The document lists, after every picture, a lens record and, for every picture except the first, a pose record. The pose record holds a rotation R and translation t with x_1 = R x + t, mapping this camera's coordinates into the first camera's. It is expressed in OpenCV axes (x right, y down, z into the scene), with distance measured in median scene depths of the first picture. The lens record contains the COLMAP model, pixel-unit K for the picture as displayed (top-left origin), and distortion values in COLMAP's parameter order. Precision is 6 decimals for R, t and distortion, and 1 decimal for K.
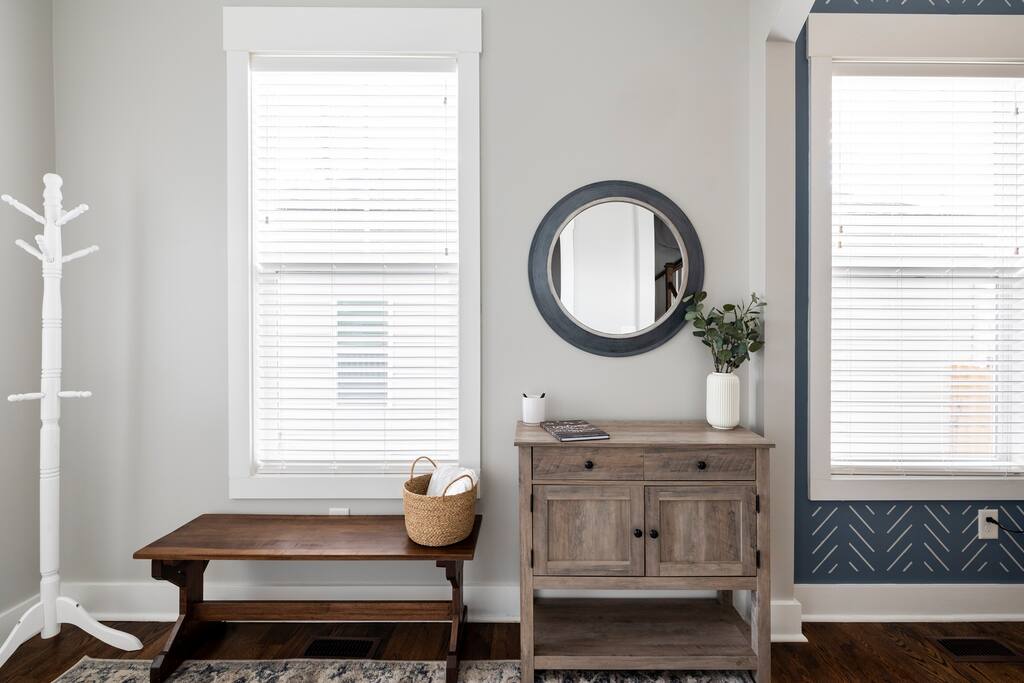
lens RADIAL K [[444.9, 0, 505.0], [0, 444.9, 323.9], [0, 0, 1]] dist [-0.000540, -0.000002]
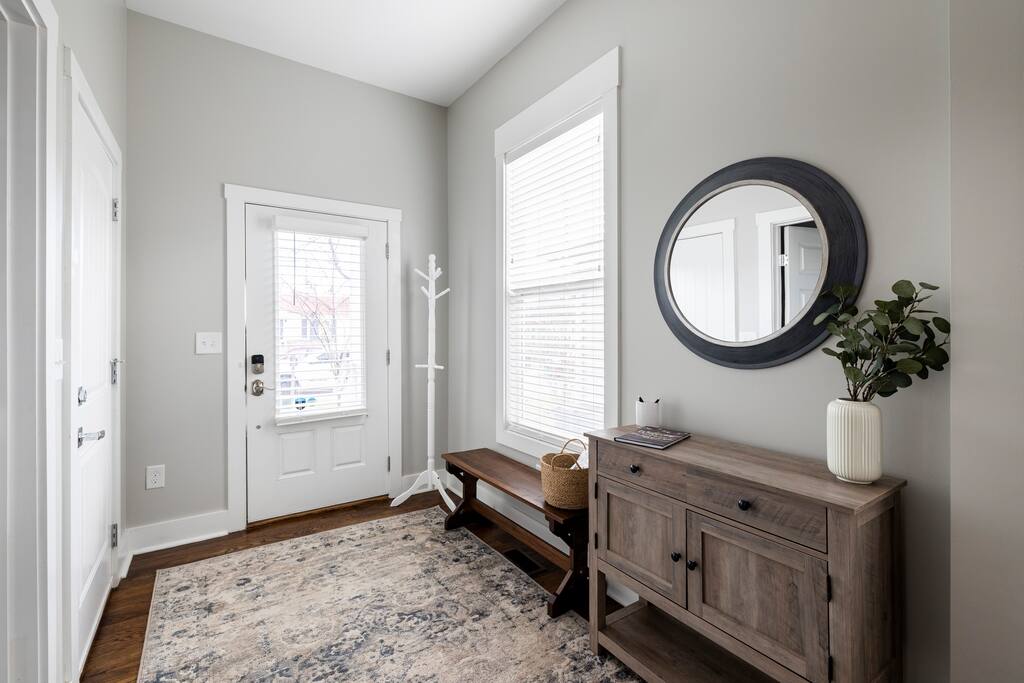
lens RADIAL K [[444.9, 0, 505.0], [0, 444.9, 323.9], [0, 0, 1]] dist [-0.000540, -0.000002]
pose [[0.556389, -0.012176, -0.830833, 0.860864], [0.001410, 0.999905, -0.013710, -0.000984], [0.830921, 0.006456, 0.556353, 0.185227]]
